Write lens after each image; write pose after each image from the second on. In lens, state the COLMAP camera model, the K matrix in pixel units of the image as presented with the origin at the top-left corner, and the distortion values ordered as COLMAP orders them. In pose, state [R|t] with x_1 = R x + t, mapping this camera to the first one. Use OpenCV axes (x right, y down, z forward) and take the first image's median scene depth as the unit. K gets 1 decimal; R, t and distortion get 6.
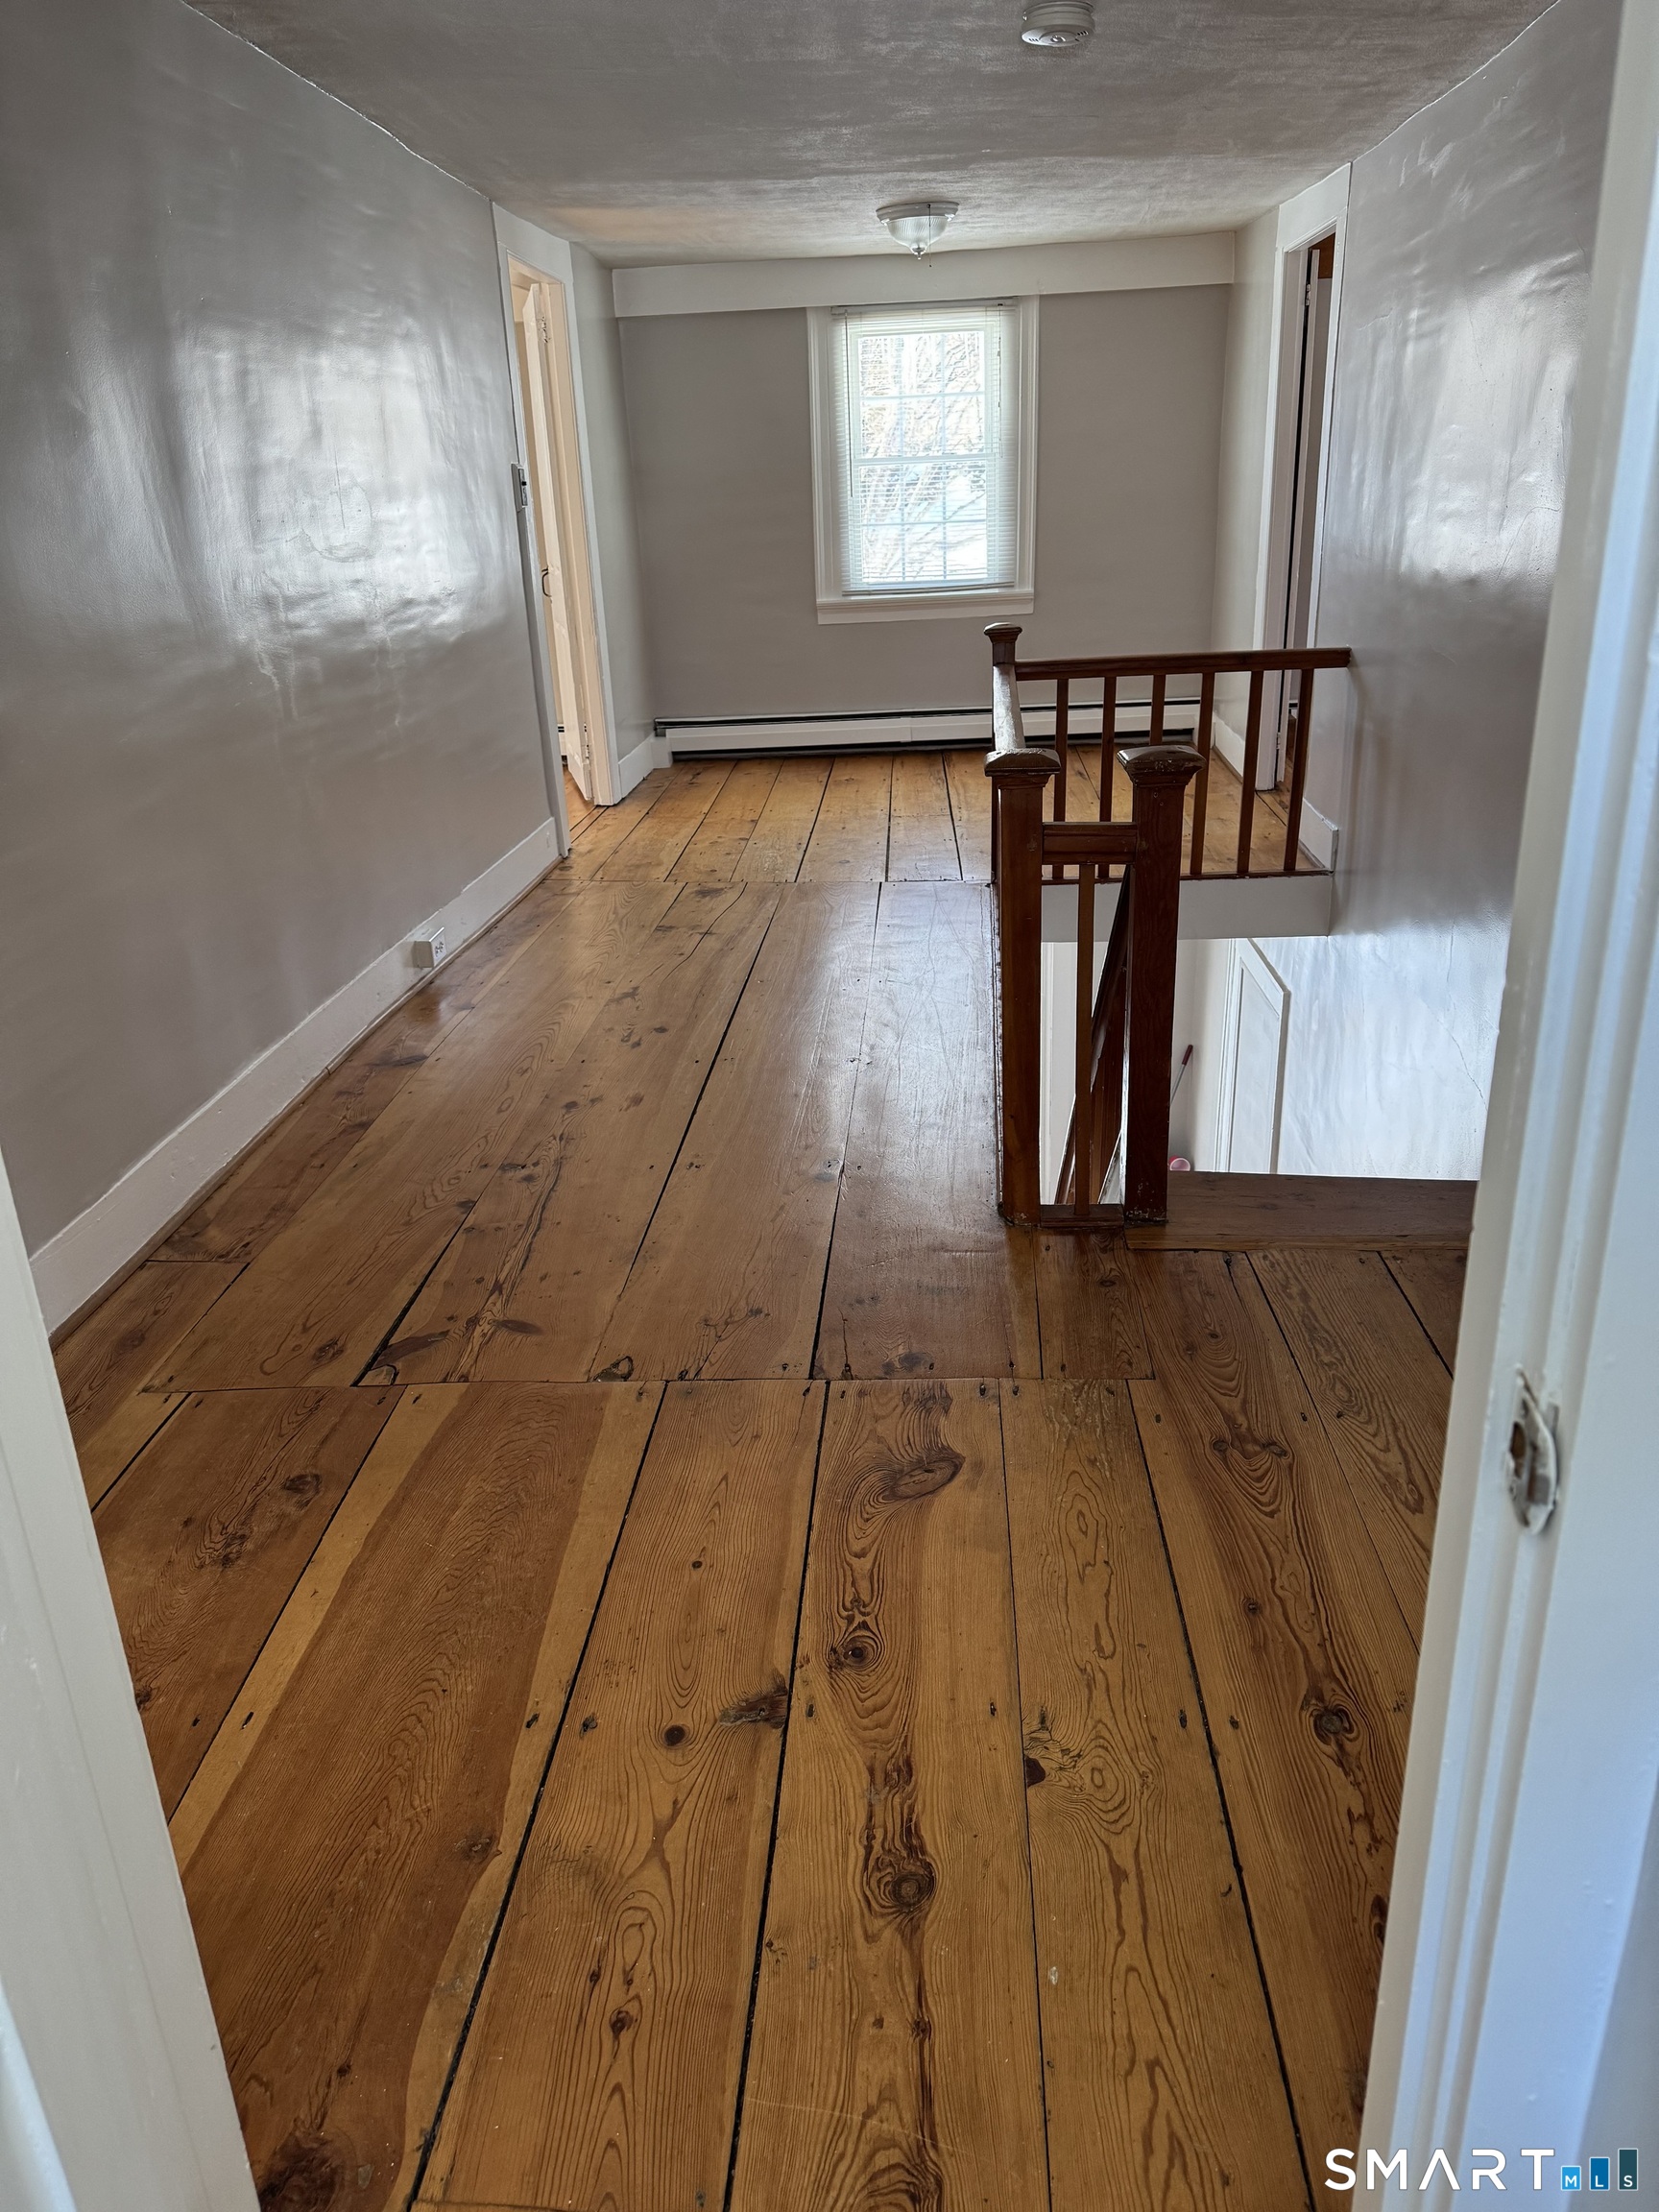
lens RADIAL K [[1544.7, 0, 827.9], [0, 1544.7, 1146.0], [0, 0, 1]] dist [0.085998, -0.108001]
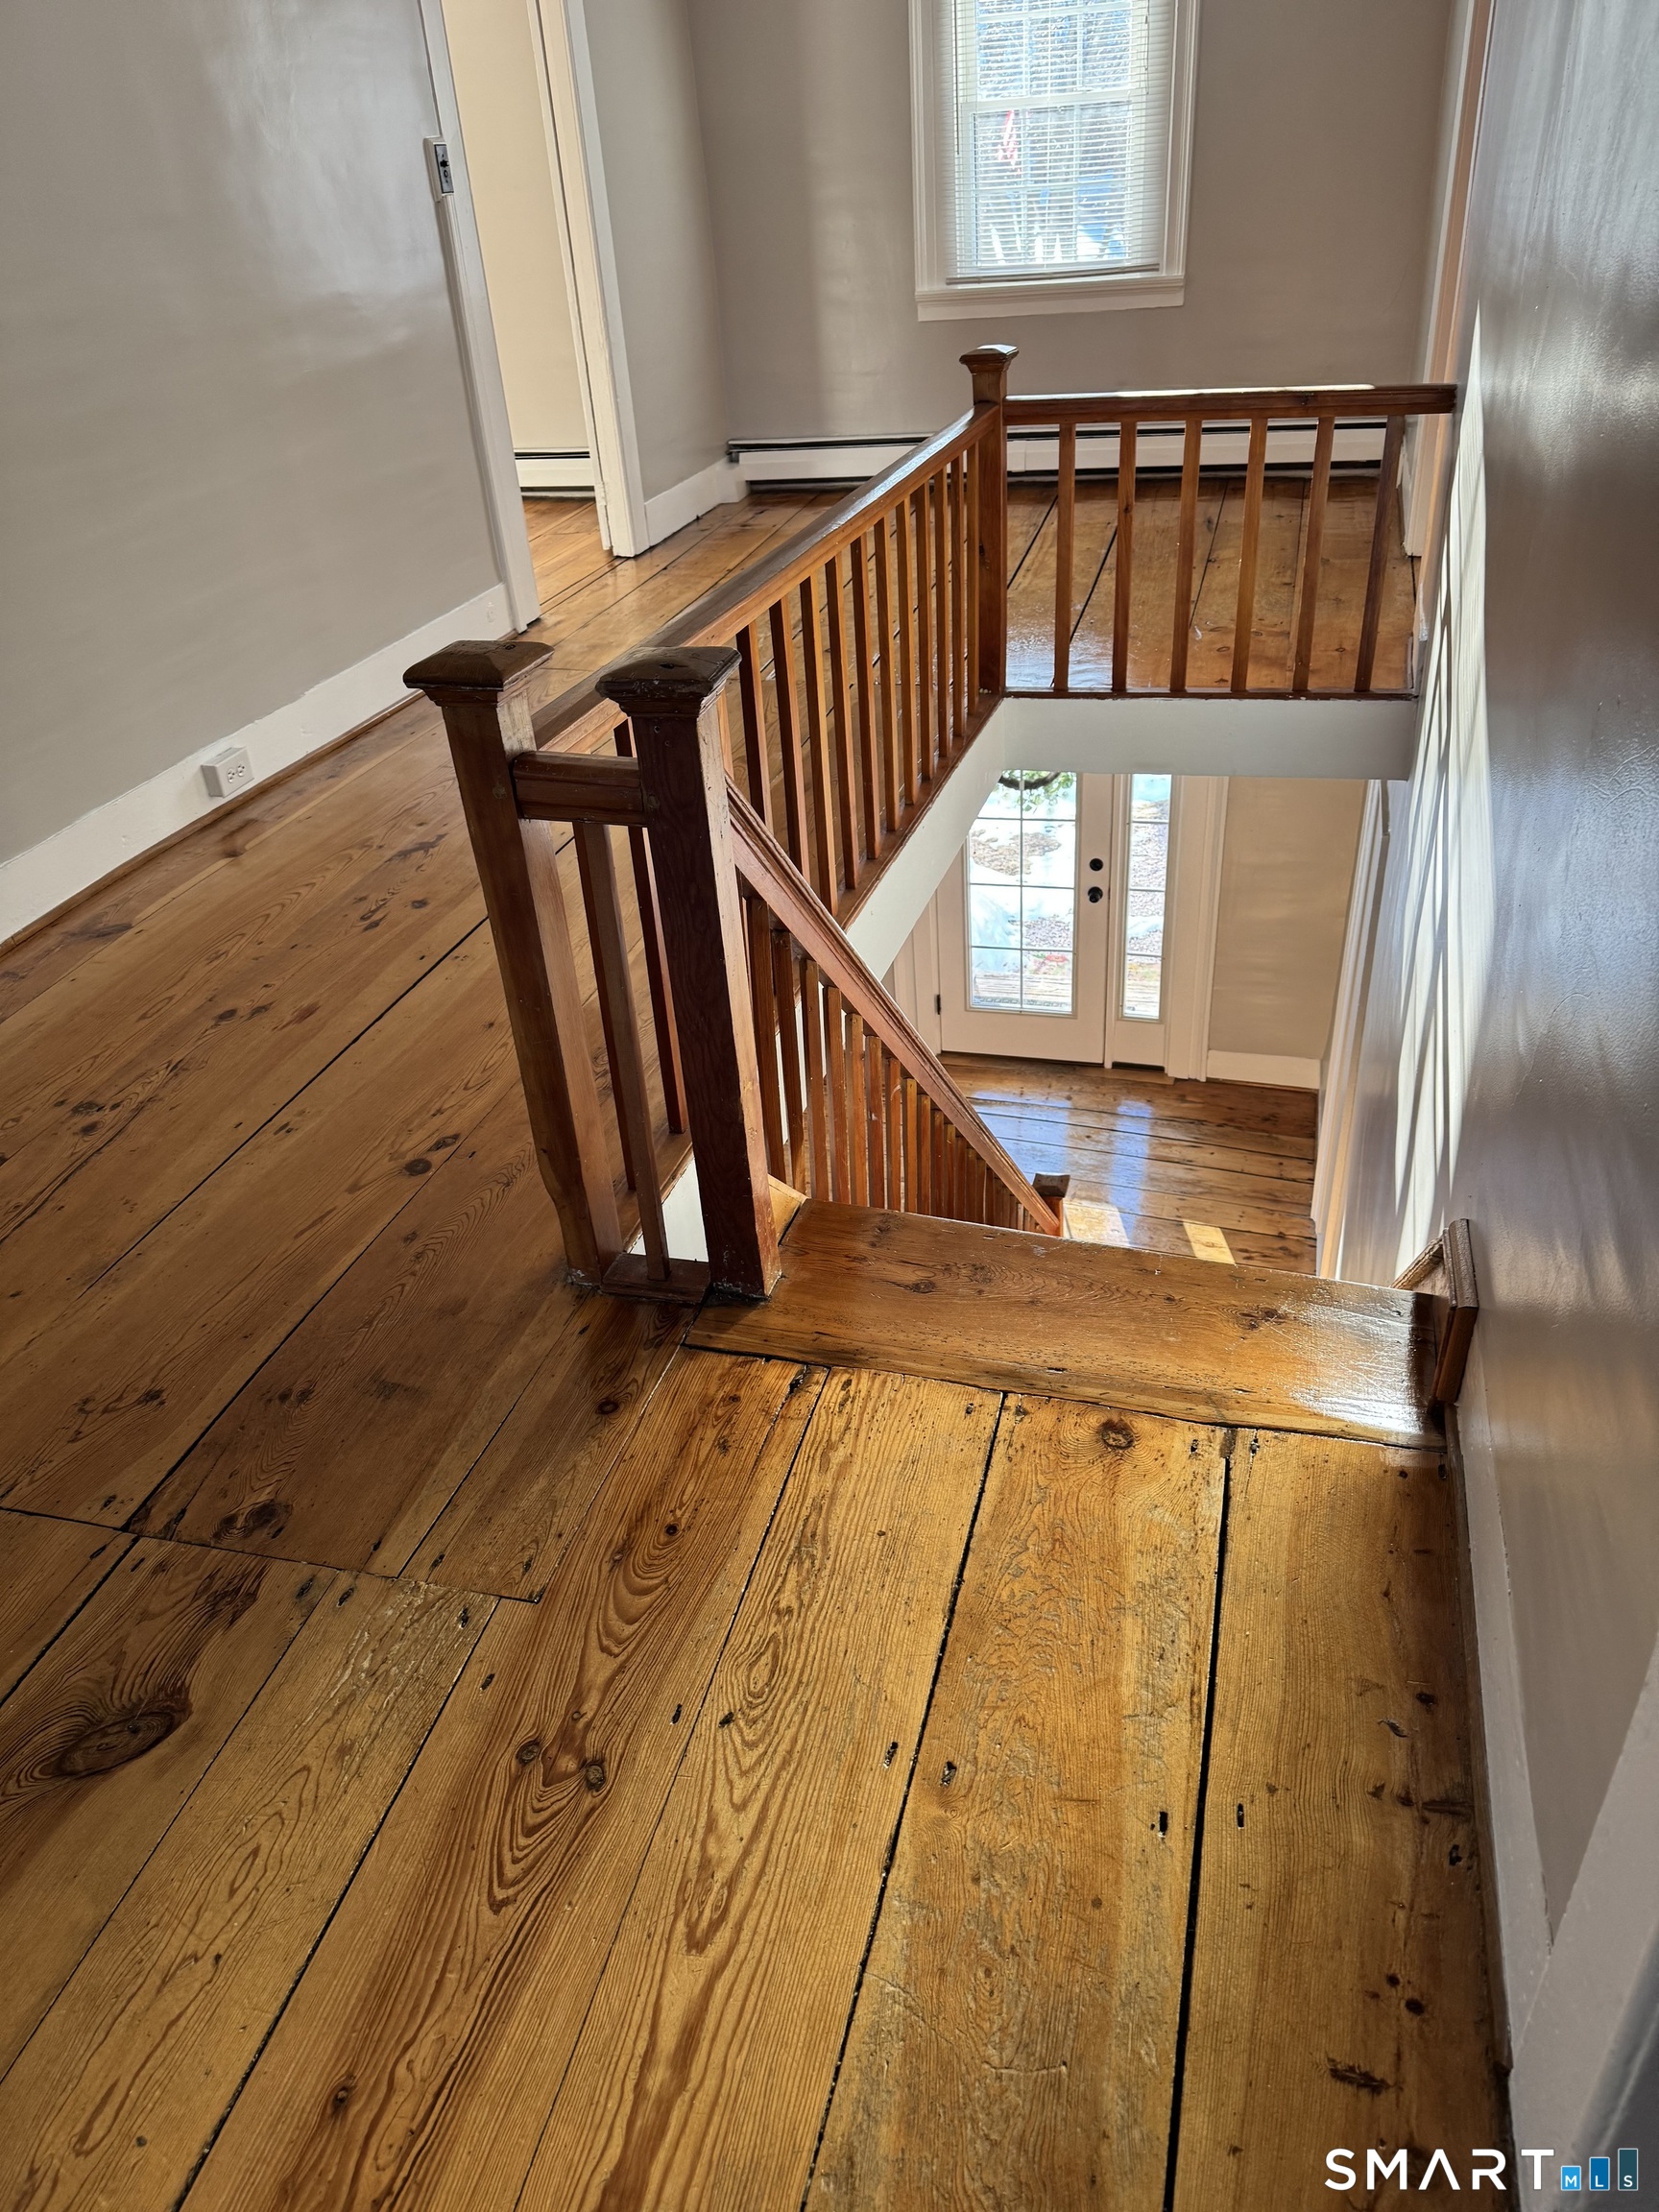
lens RADIAL K [[1544.7, 0, 827.9], [0, 1544.7, 1146.0], [0, 0, 1]] dist [0.085998, -0.108001]
pose [[0.978433, 0.092648, -0.184620, 0.303624], [-0.057288, 0.980421, 0.188397, -0.131836], [0.198460, -0.173757, 0.964584, 0.250656]]
